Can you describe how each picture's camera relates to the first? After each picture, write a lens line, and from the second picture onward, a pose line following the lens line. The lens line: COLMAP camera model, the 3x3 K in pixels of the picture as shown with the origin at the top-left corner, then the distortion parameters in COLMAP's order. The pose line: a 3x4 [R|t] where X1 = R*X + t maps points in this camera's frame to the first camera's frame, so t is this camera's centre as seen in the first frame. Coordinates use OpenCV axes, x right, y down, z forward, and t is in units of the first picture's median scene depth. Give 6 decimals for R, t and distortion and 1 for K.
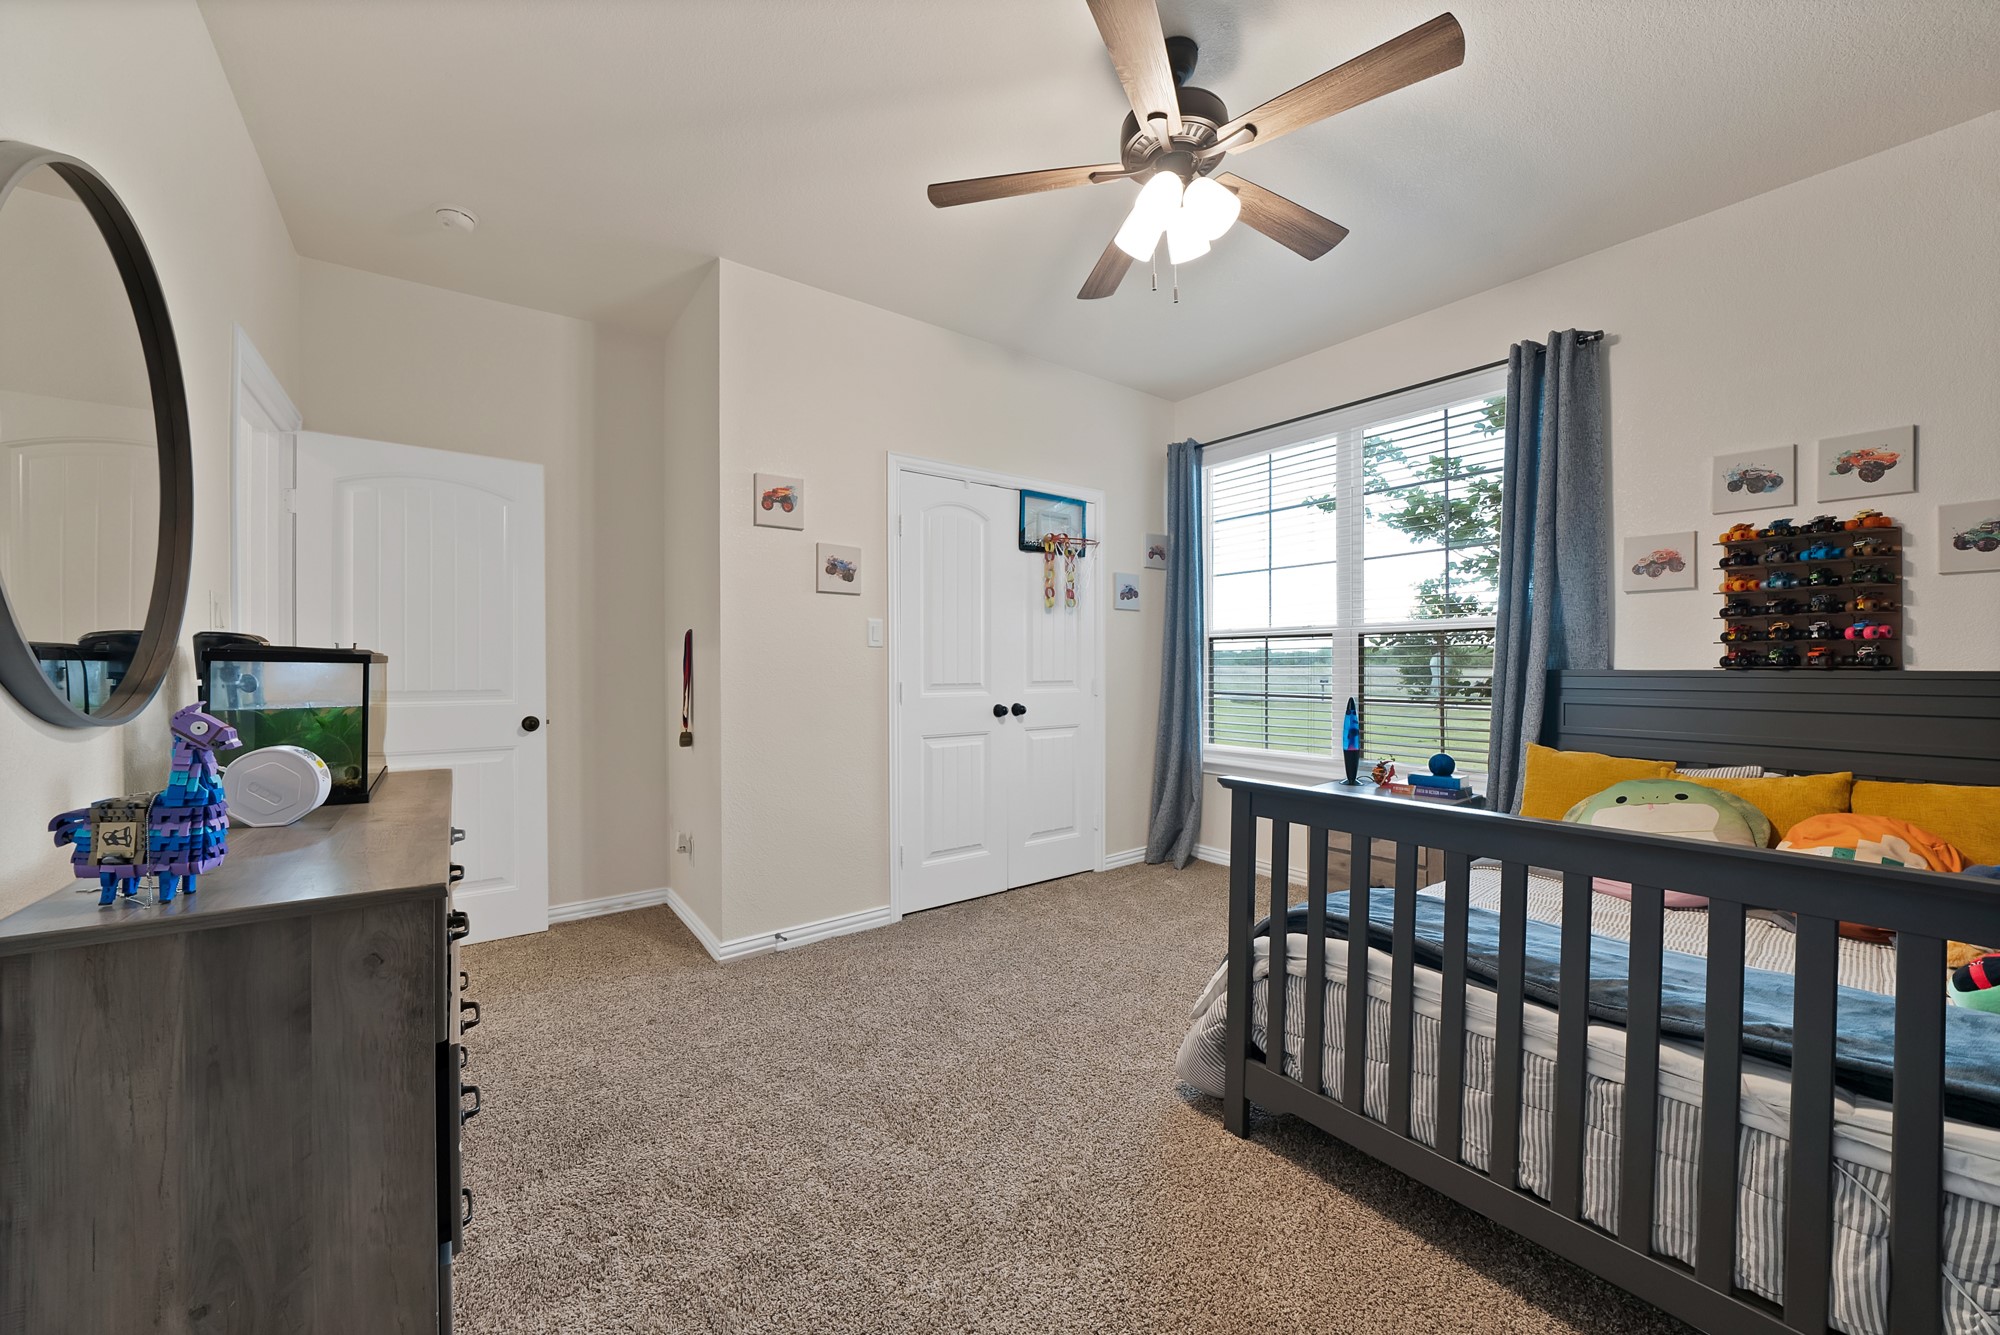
lens RADIAL K [[724.5, 0, 993.7], [0, 724.5, 671.1], [0, 0, 1]] dist [-0.017901, 0.000649]
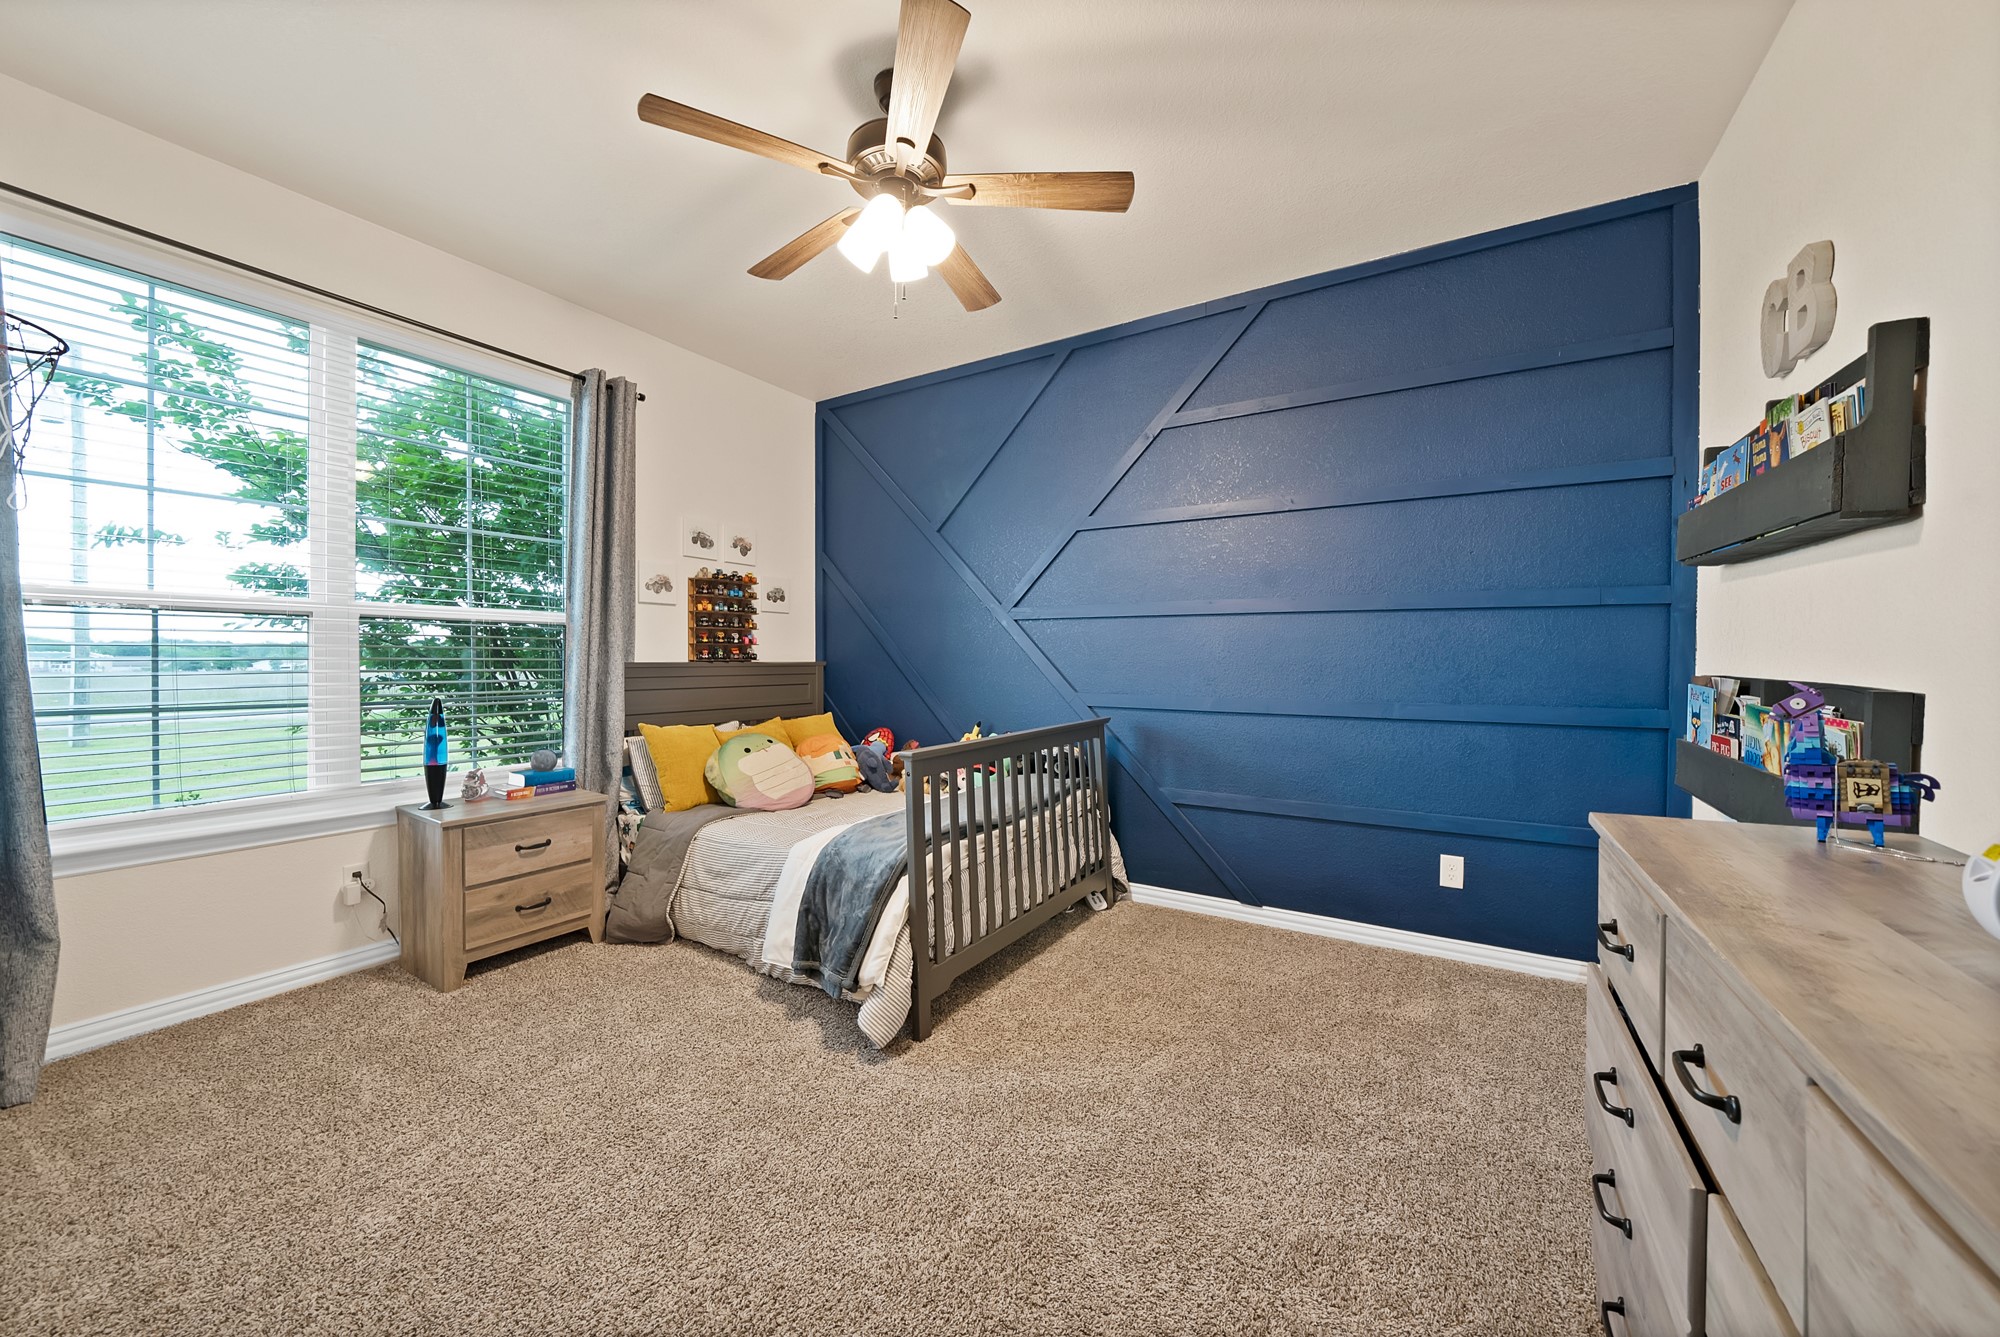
lens RADIAL K [[724.5, 0, 988.2], [0, 724.5, 660.2], [0, 0, 1]] dist [-0.017901, 0.000649]
pose [[-0.353821, -0.000556, 0.935313, -0.647106], [0.006154, 0.999977, 0.002922, -0.005803], [-0.935293, 0.006789, -0.353810, 1.000307]]
